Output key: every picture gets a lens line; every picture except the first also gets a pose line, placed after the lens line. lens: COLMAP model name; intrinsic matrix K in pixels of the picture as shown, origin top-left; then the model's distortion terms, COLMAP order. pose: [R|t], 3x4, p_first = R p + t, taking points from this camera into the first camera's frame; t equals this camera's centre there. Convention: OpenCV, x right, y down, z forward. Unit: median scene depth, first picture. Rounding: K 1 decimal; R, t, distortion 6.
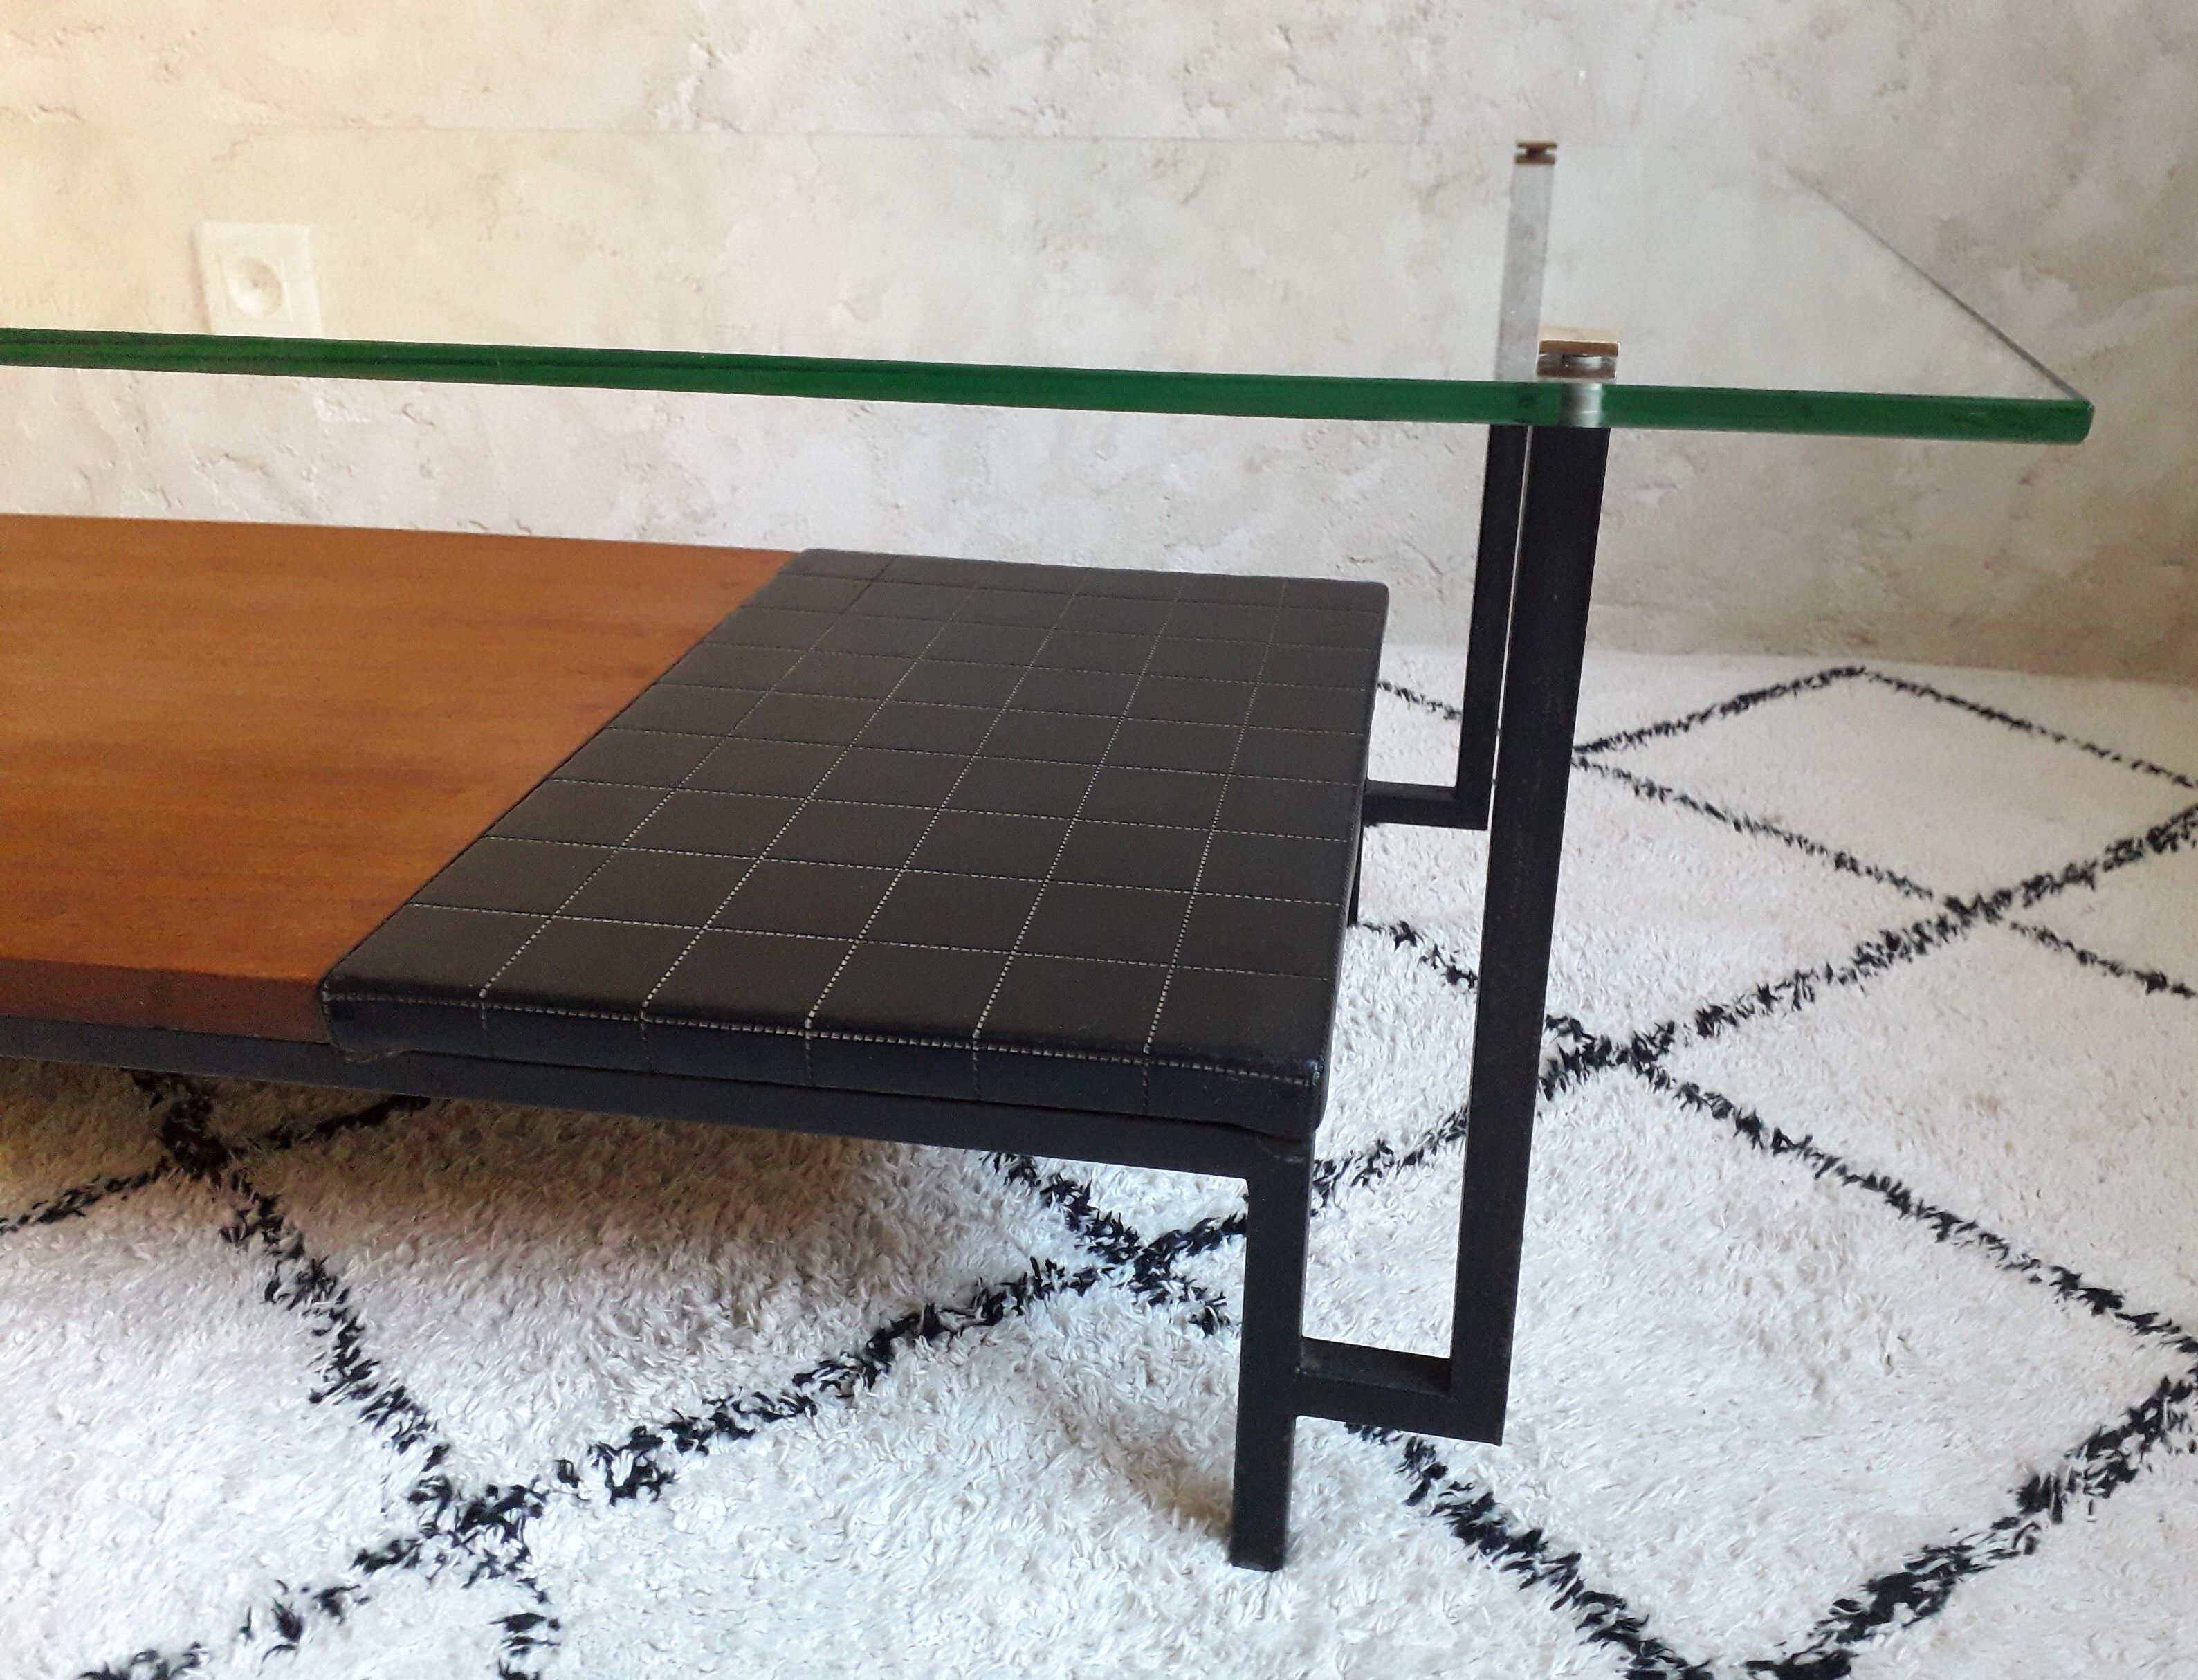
lens RADIAL K [[1837.7, 0, 1142.2], [0, 1837.7, 805.7], [0, 0, 1]] dist [0.024855, -0.031531]
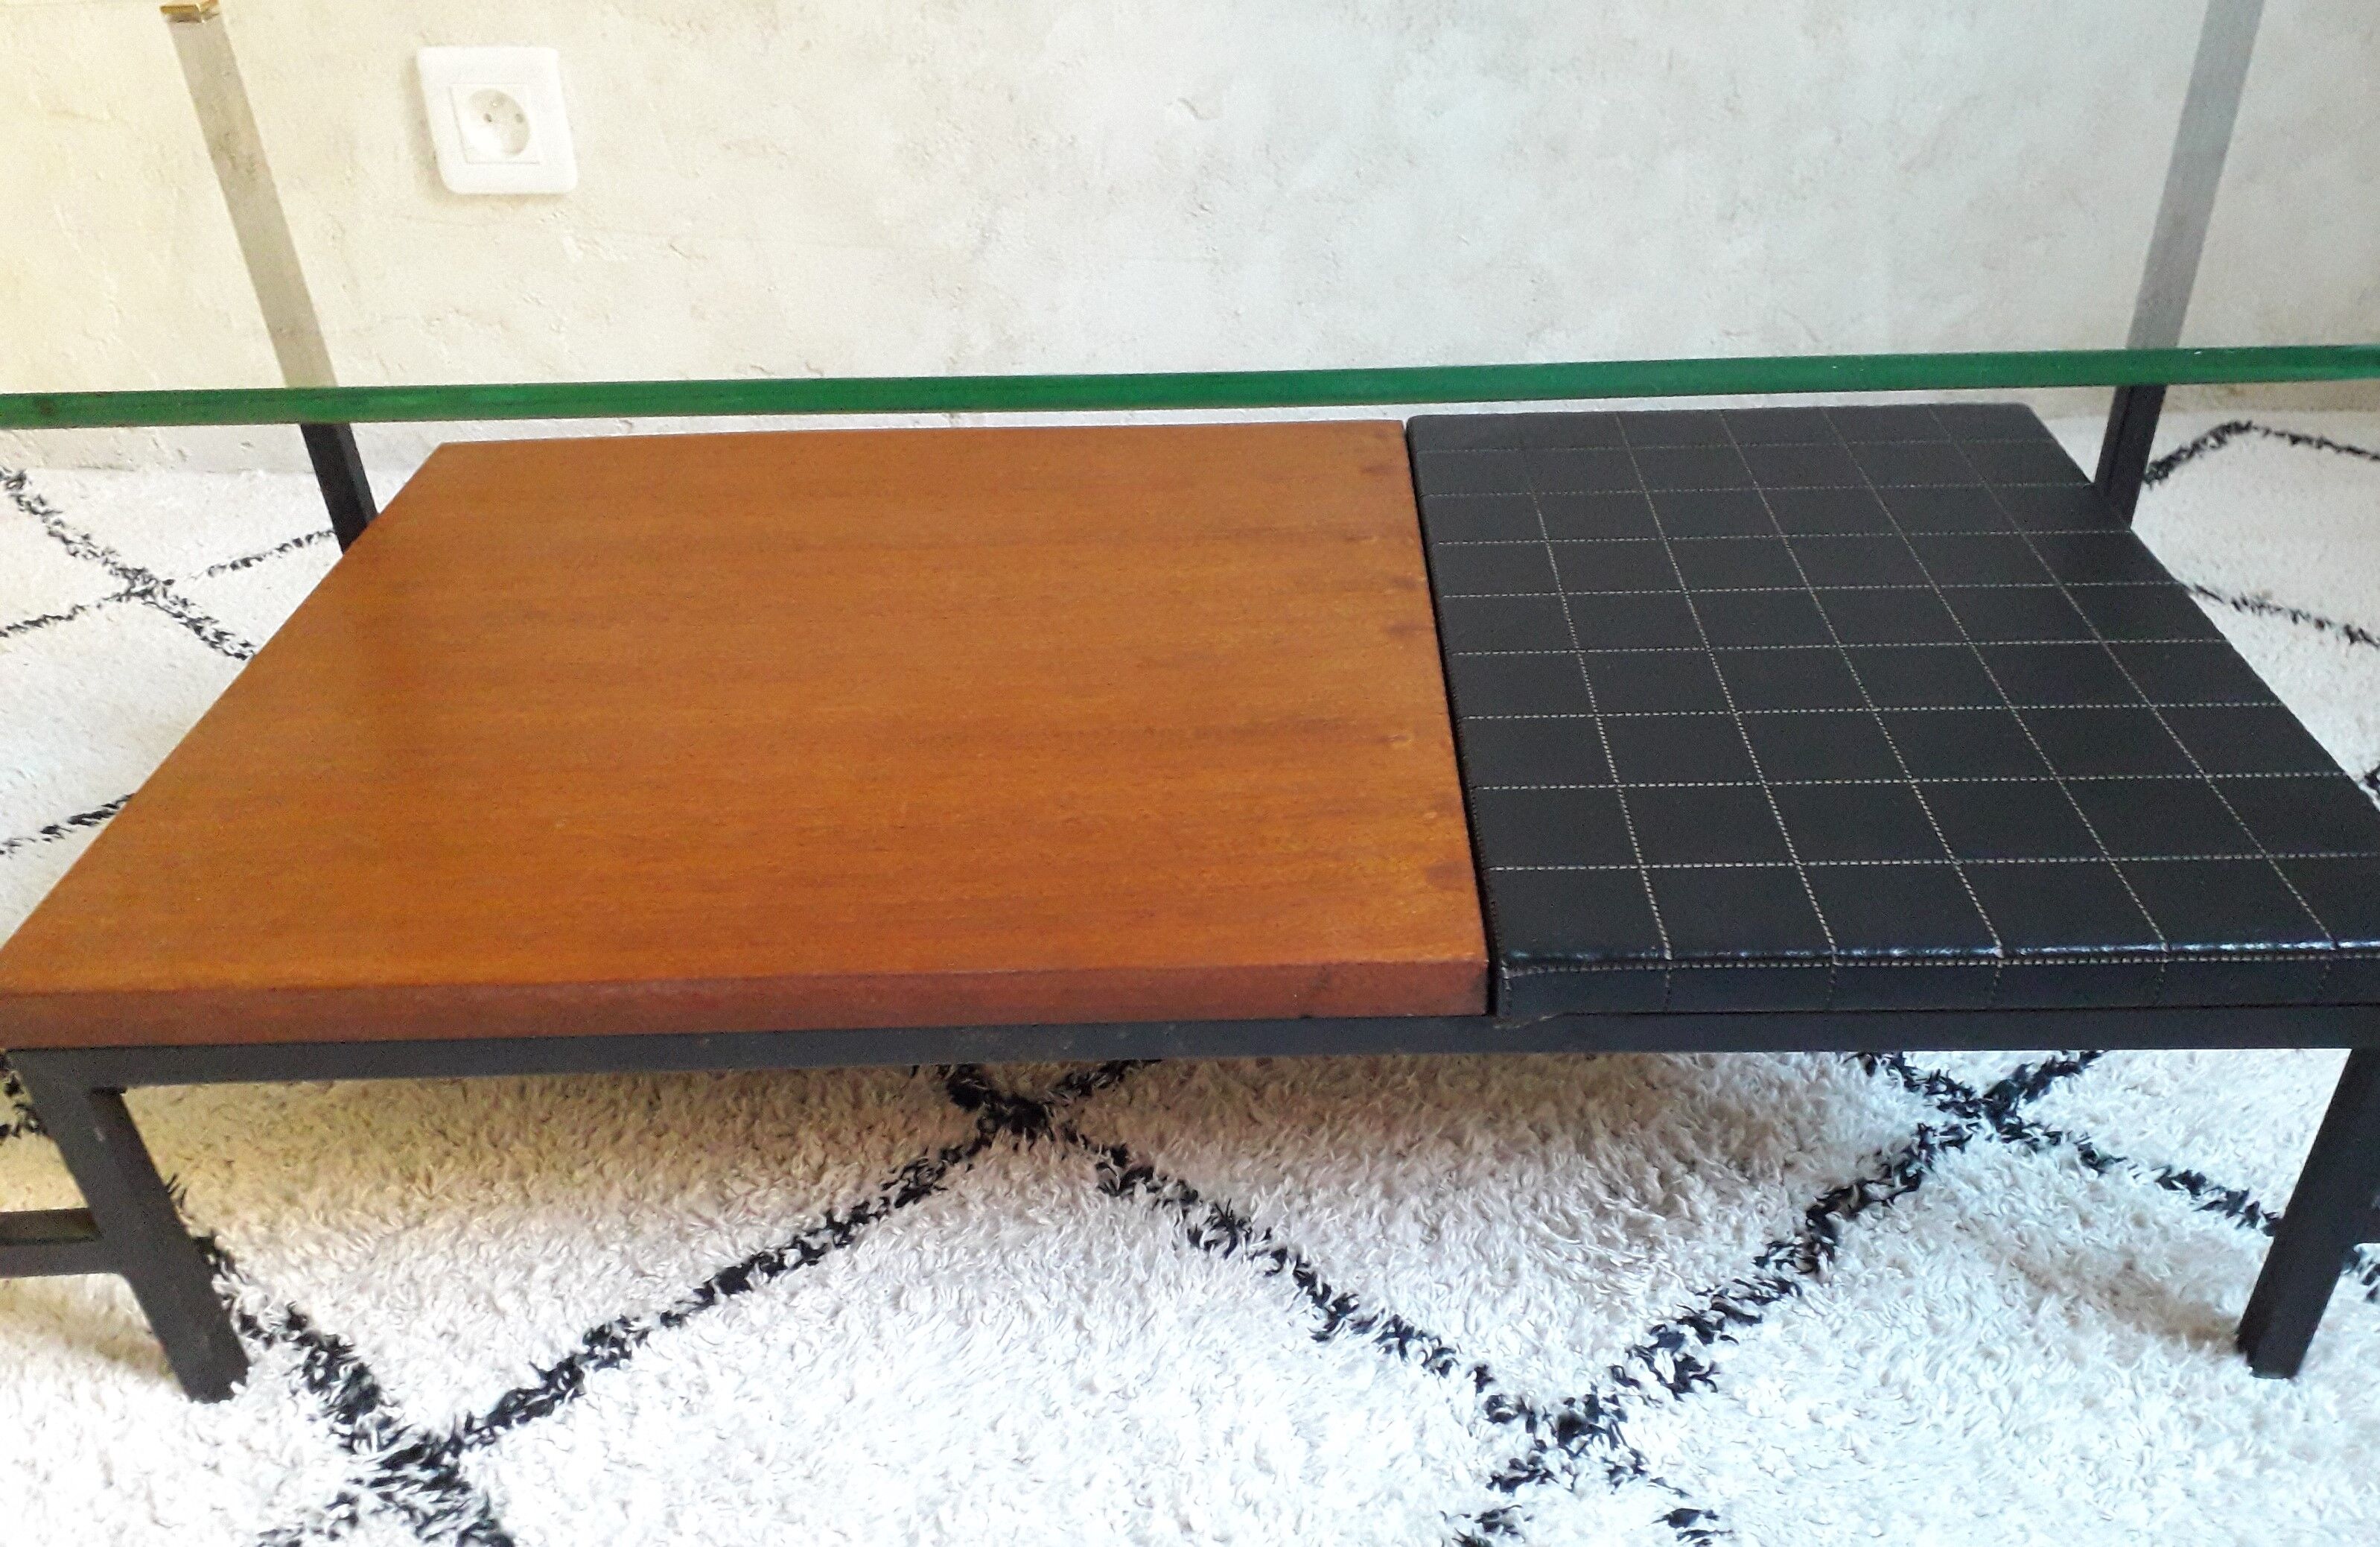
lens RADIAL K [[2010.0, 0, 1248.9], [0, 2010.0, 809.1], [0, 0, 1]] dist [0.024378, -0.045704]
pose [[0.988340, -0.102439, 0.112655, -0.539117], [0.086552, 0.986664, 0.137849, -0.120691], [-0.125274, -0.126491, 0.984026, -0.062557]]
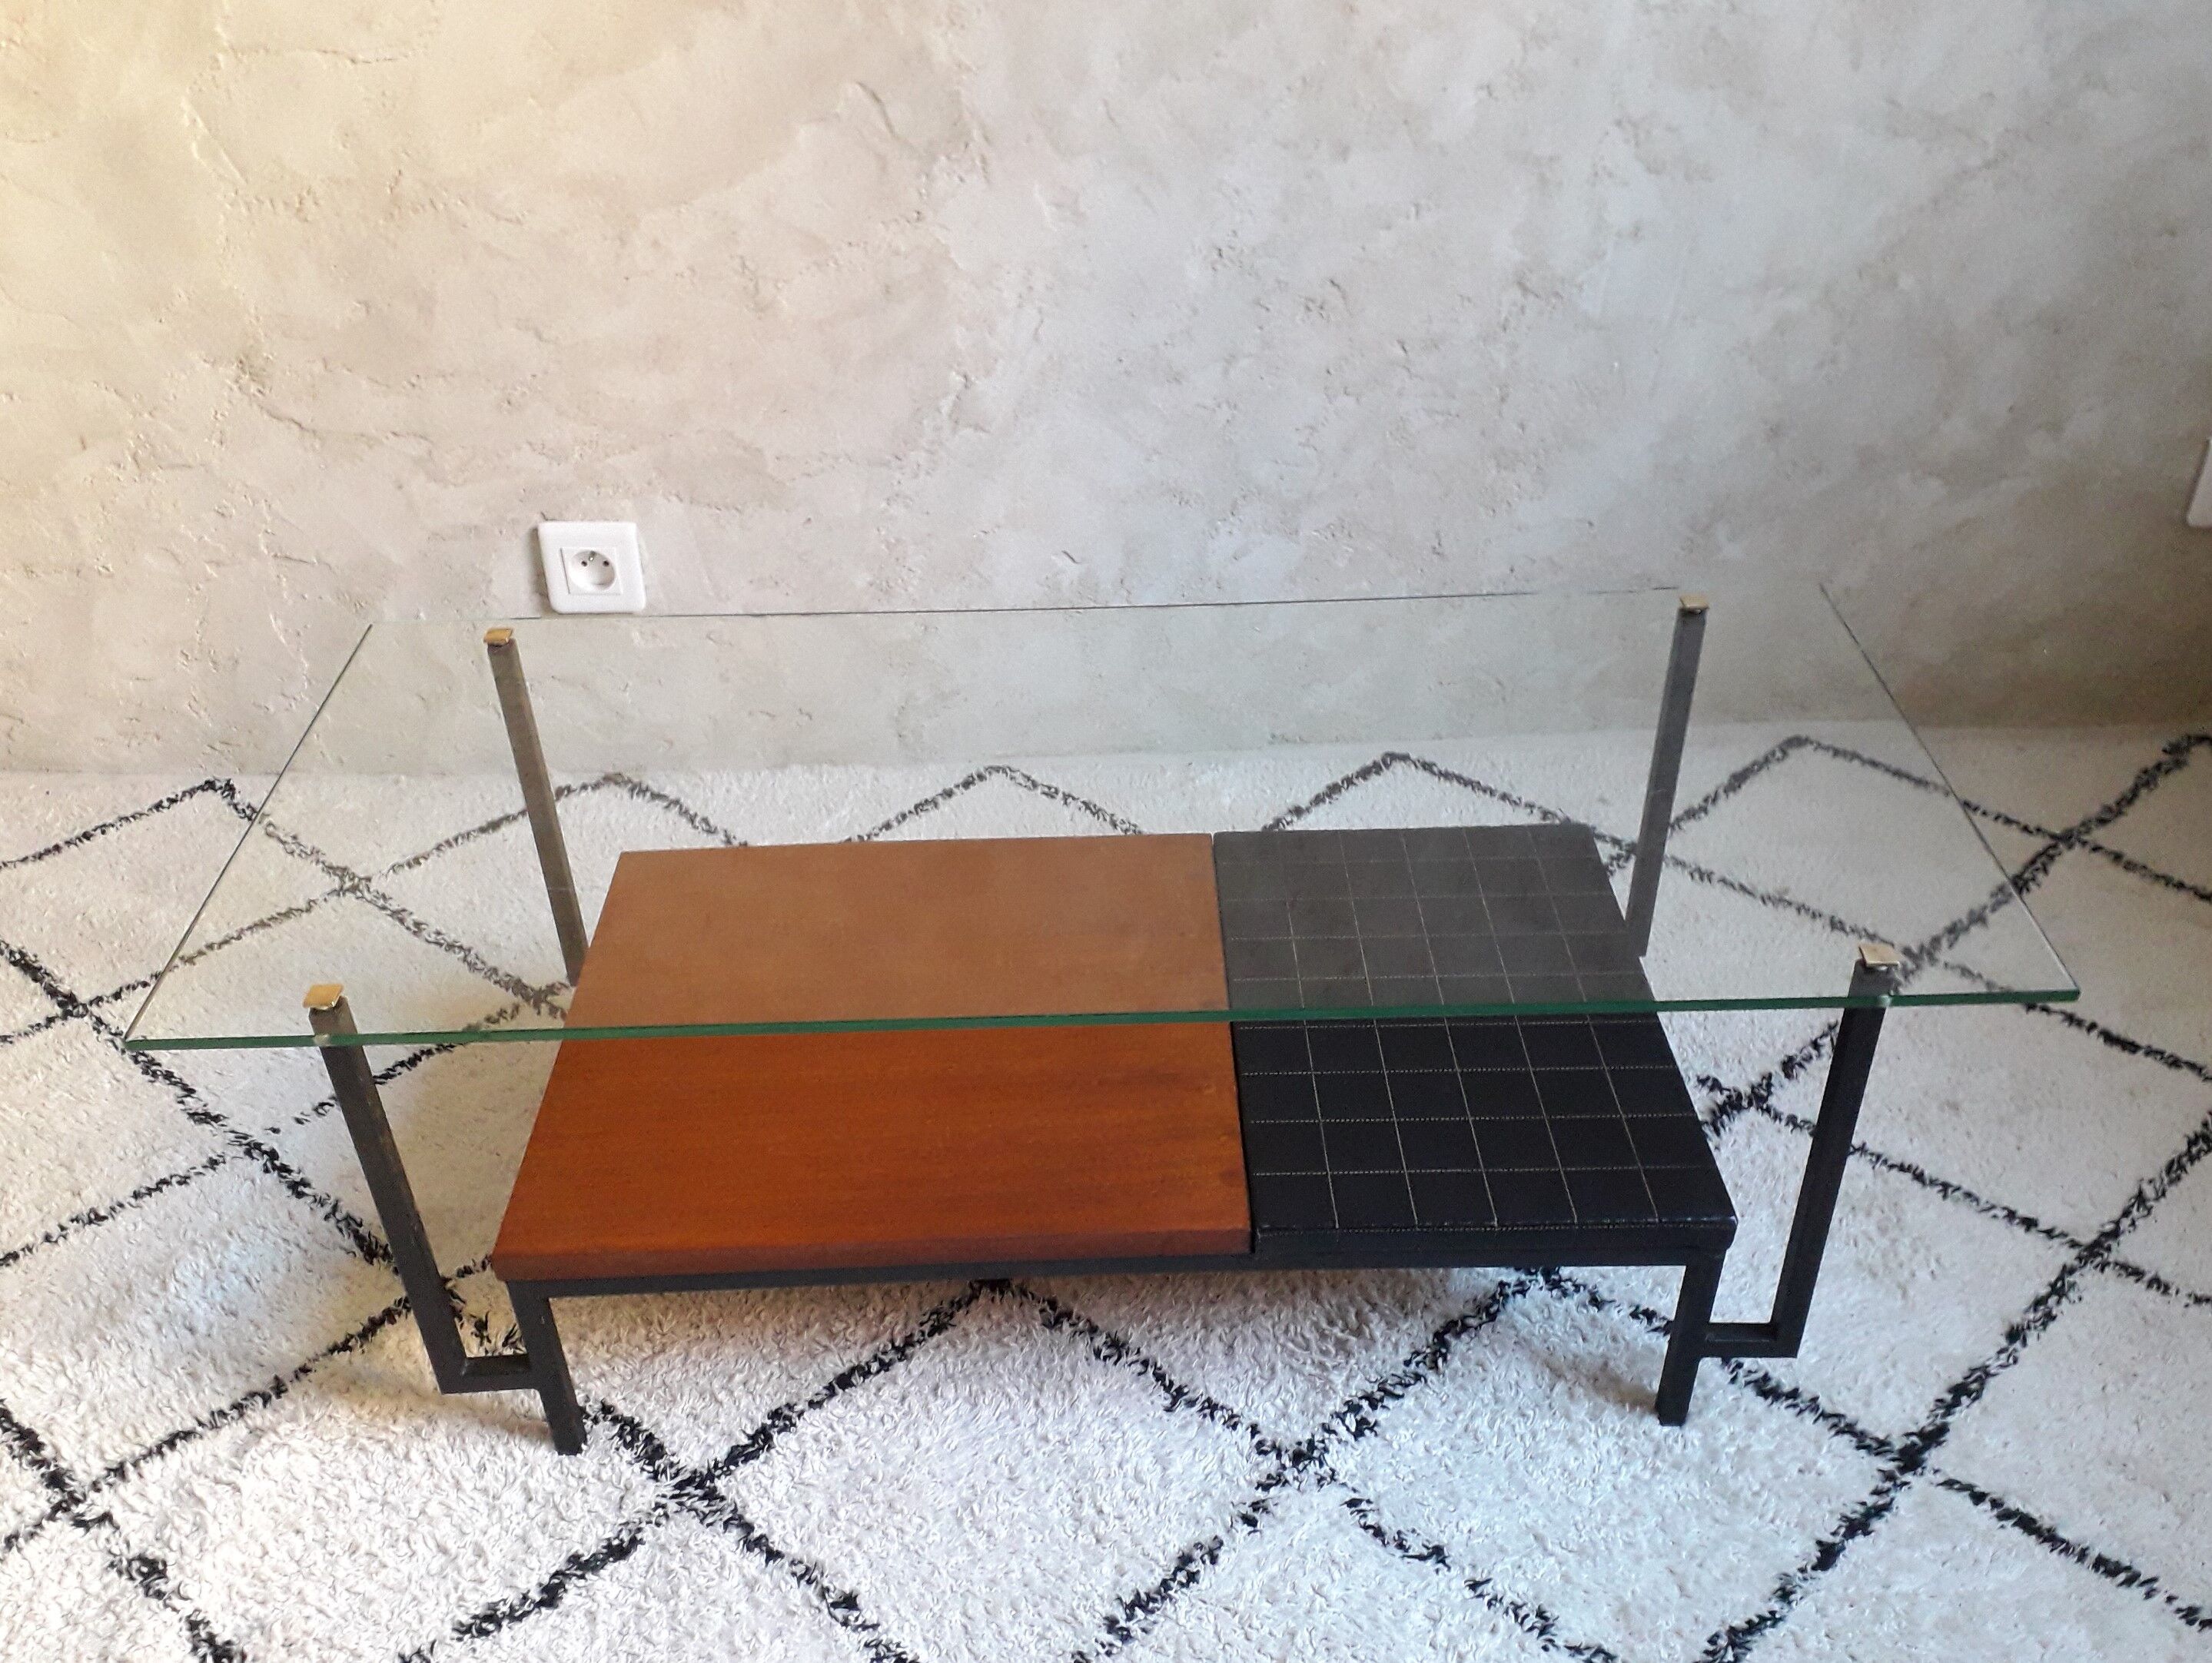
lens RADIAL K [[1950.2, 0, 1114.0], [0, 1950.2, 912.5], [0, 0, 1]] dist [0.043632, -0.056357]
pose [[0.985486, -0.120944, 0.119124, -0.630110], [0.096914, 0.976961, 0.190144, -0.533412], [-0.139376, -0.175840, 0.974502, -0.817242]]
